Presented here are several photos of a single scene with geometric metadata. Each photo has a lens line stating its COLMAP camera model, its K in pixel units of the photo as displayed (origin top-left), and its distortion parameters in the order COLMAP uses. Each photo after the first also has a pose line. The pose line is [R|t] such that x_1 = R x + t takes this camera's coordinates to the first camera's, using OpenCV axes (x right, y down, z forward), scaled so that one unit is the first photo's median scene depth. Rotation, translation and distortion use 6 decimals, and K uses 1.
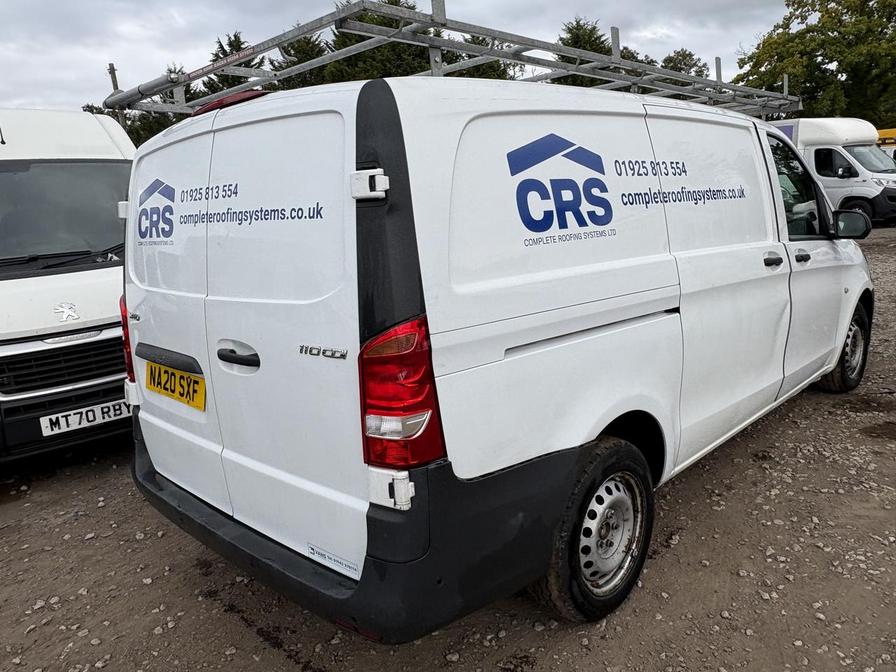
lens RADIAL K [[666.8, 0, 448.6], [0, 666.8, 333.0], [0, 0, 1]] dist [0.000778, 0.000731]
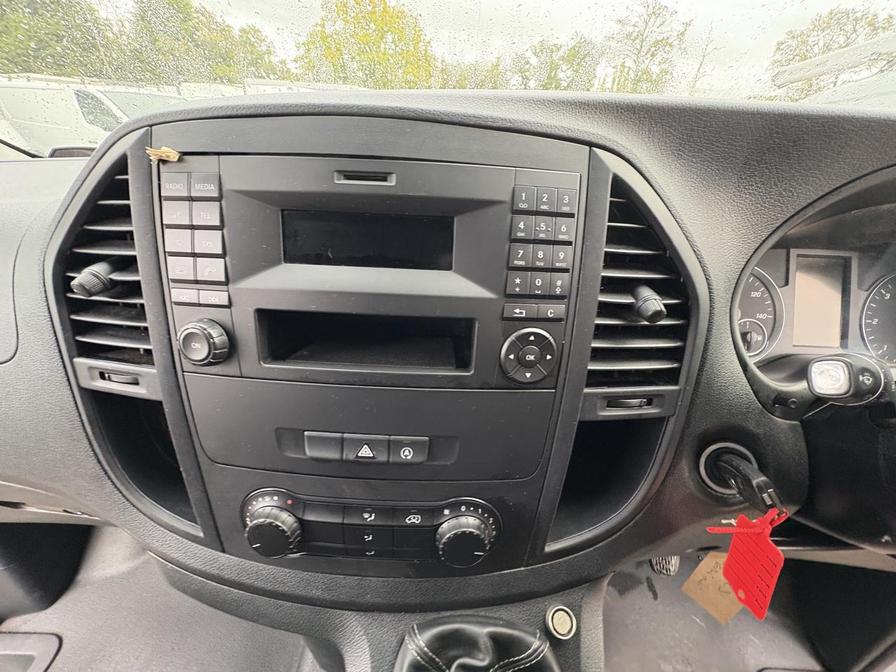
lens RADIAL K [[359.0, 0, 448.6], [0, 359.0, 335.6], [0, 0, 1]] dist [0.000271, 0.000462]
pose [[0.733155, -0.228007, 0.640700, 0.032835], [0.039938, 0.954930, 0.294131, -0.017076], [-0.678888, -0.190056, 0.709218, 0.097271]]
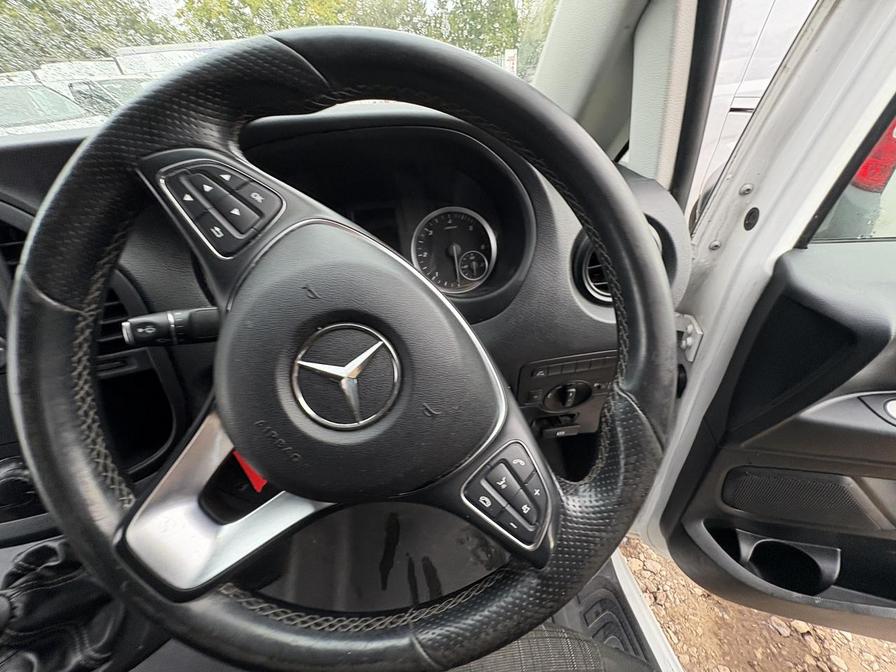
lens RADIAL K [[359.0, 0, 448.6], [0, 359.0, 335.6], [0, 0, 1]] dist [0.000271, 0.000462]
pose [[0.622518, -0.439350, 0.647644, 0.038720], [0.194719, 0.888477, 0.415563, -0.016600], [-0.757995, -0.132587, 0.638643, 0.087841]]
